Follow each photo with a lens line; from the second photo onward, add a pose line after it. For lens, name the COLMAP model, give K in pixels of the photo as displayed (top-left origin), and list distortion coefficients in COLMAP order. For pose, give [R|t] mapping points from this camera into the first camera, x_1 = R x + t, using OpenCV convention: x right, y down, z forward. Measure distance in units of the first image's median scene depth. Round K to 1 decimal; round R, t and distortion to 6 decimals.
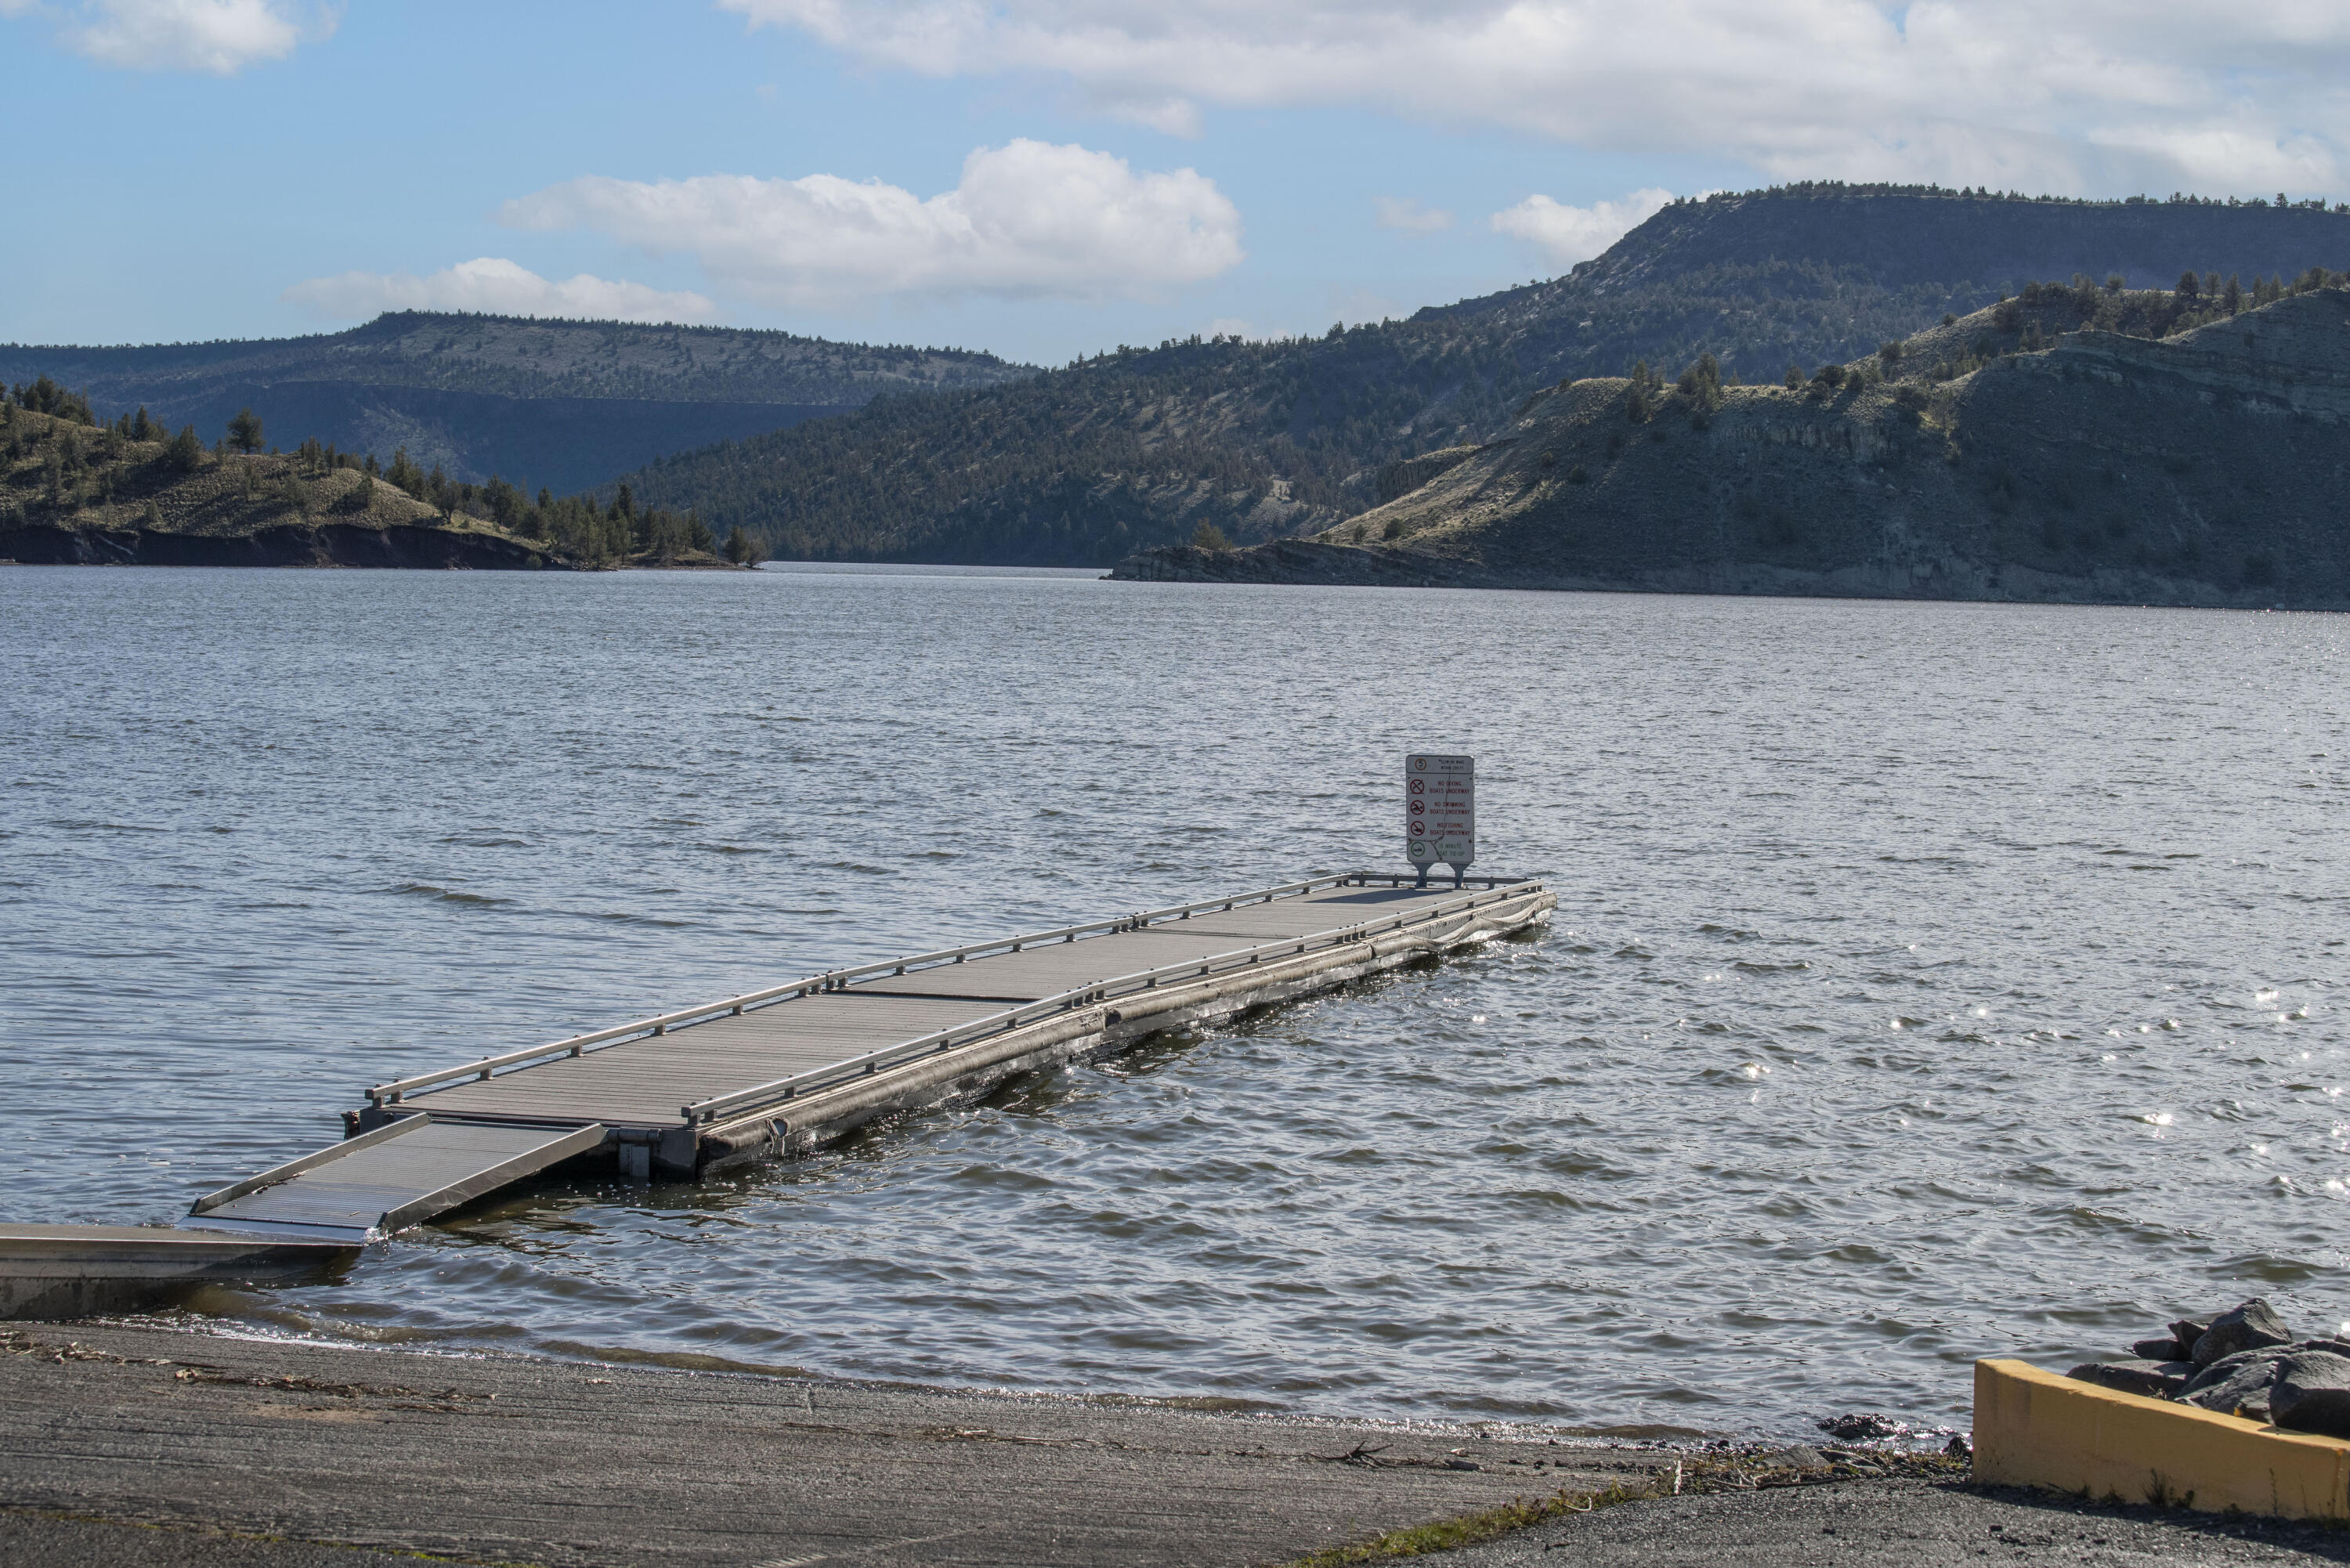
lens RADIAL K [[4776.8, 0, 1174.1], [0, 4776.8, 778.6], [0, 0, 1]] dist [-0.336838, 0.000000]
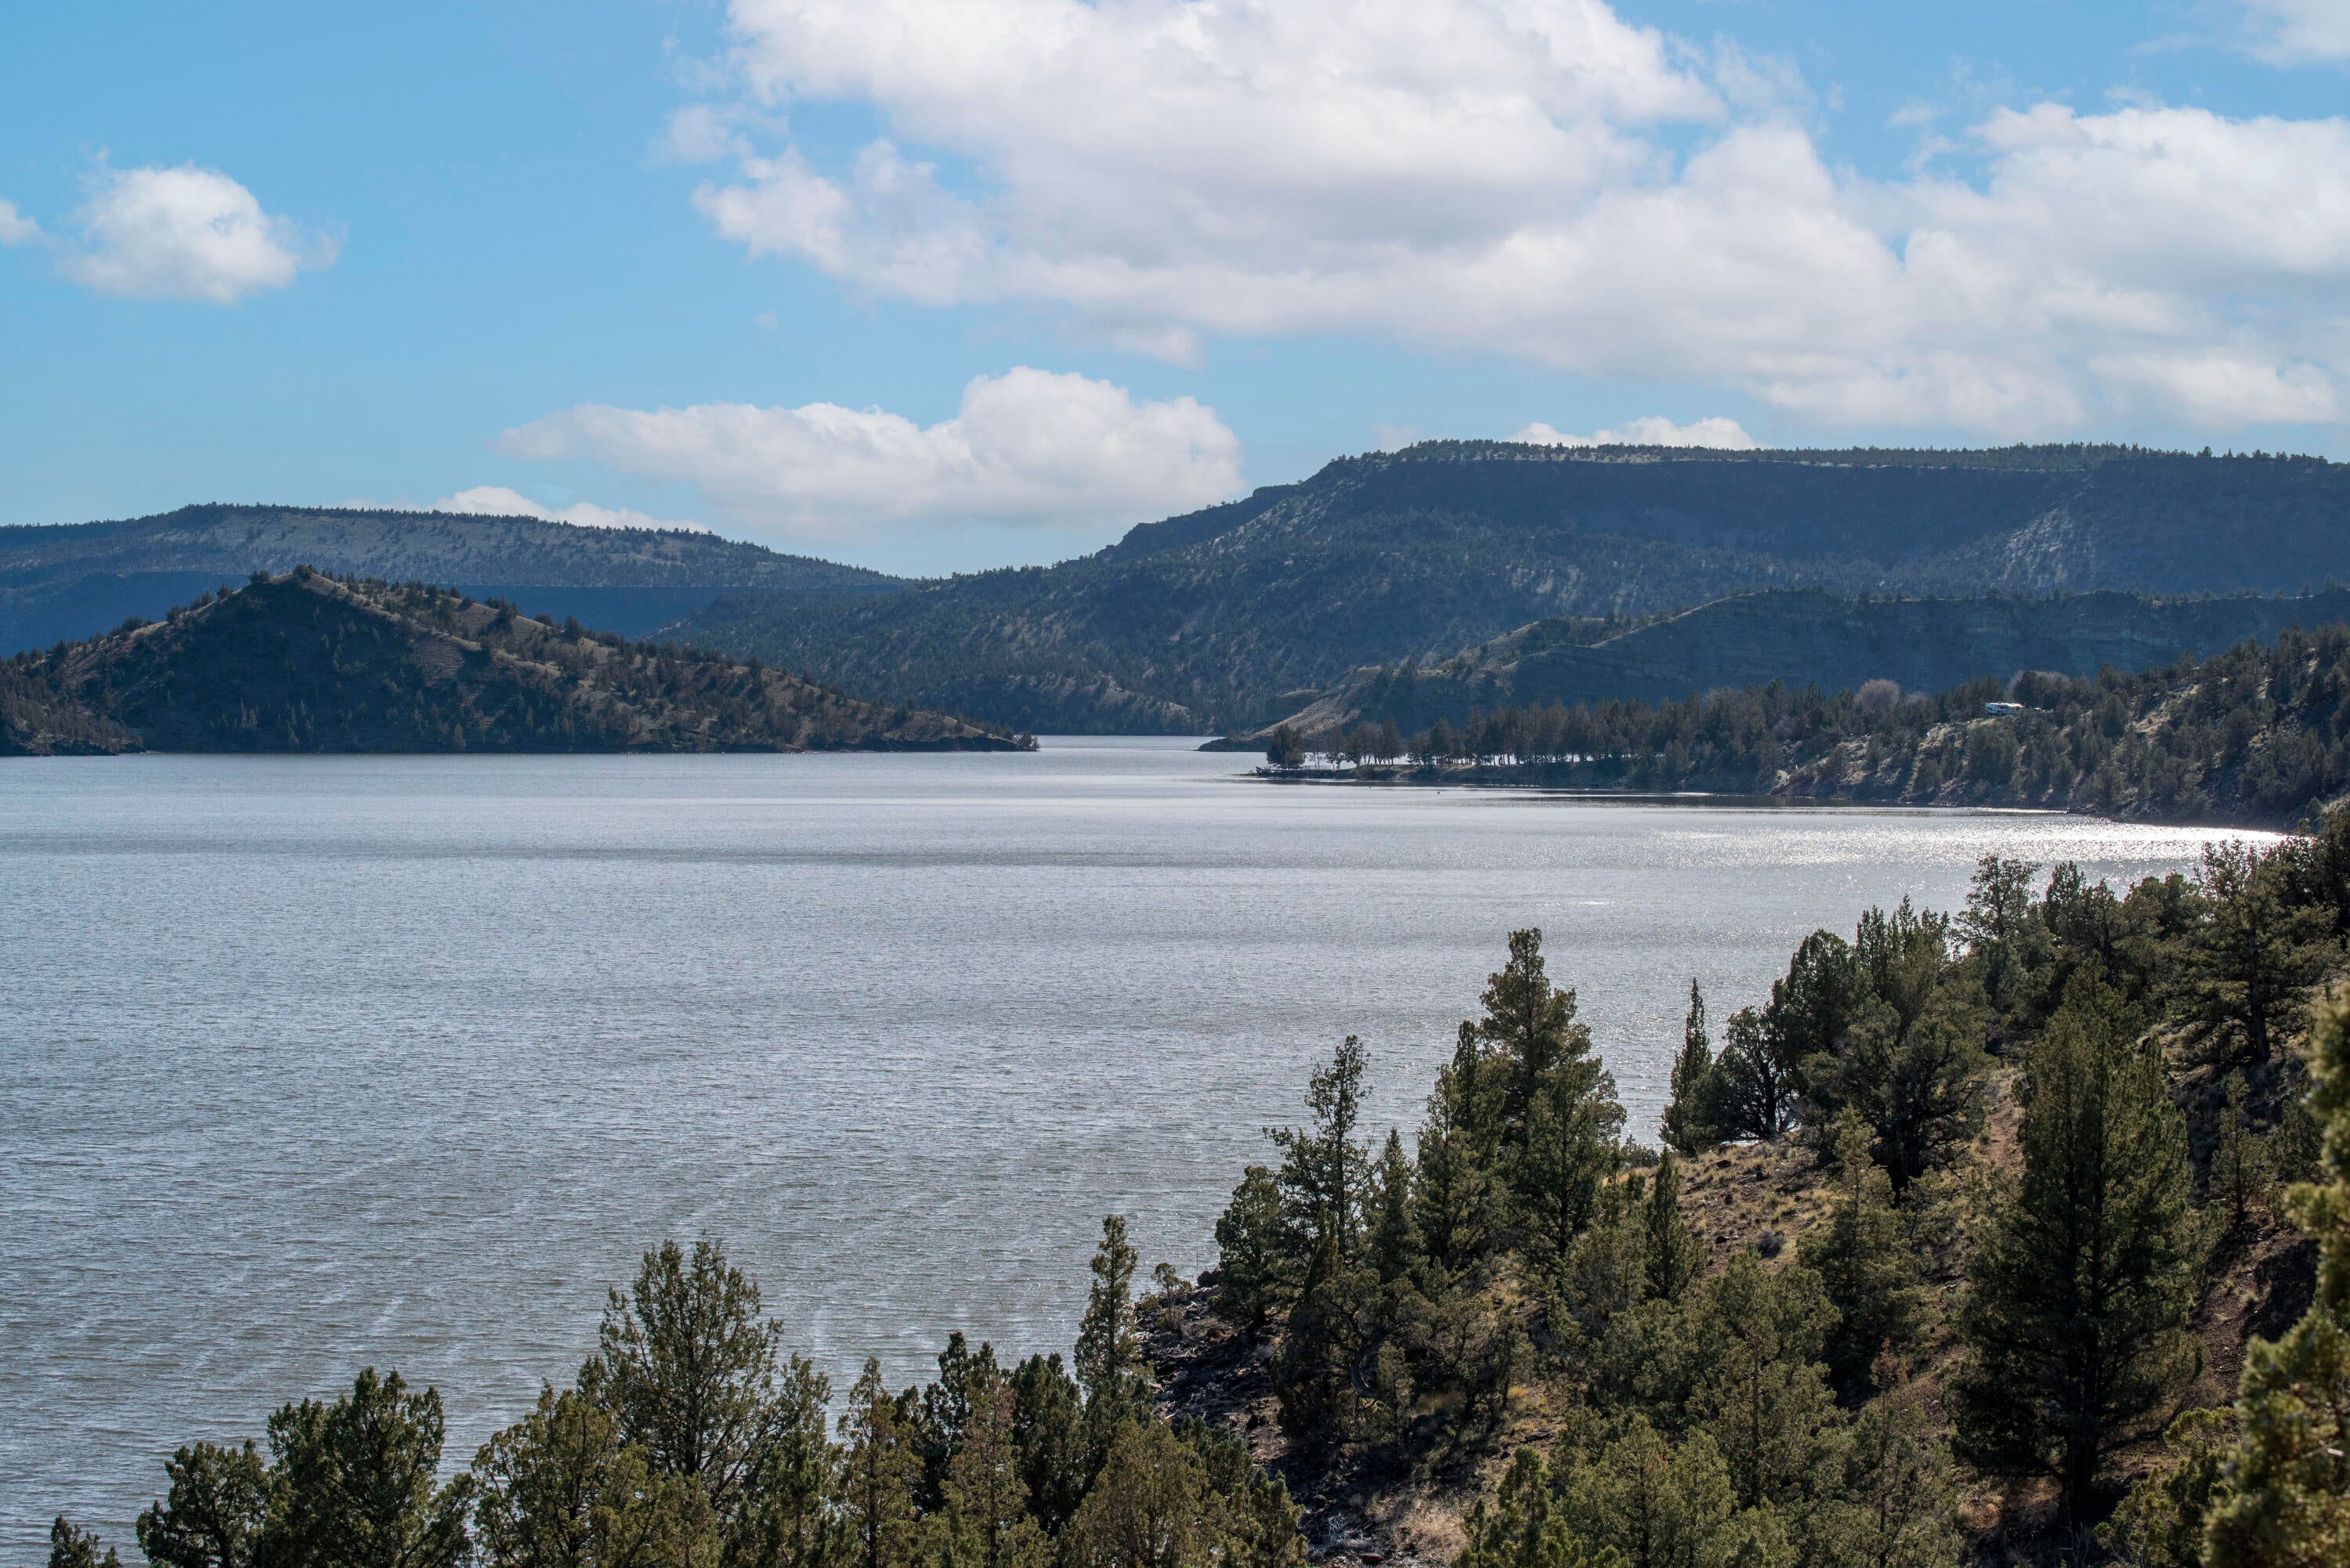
lens RADIAL K [[5313.3, 0, 1175.3], [0, 5313.3, 786.7], [0, 0, 1]] dist [-0.300854, 0.000000]
pose [[0.996159, -0.015701, 0.086139, -0.097134], [0.018139, 0.999455, -0.027594, 0.020948], [-0.085658, 0.029051, 0.995901, -0.681079]]
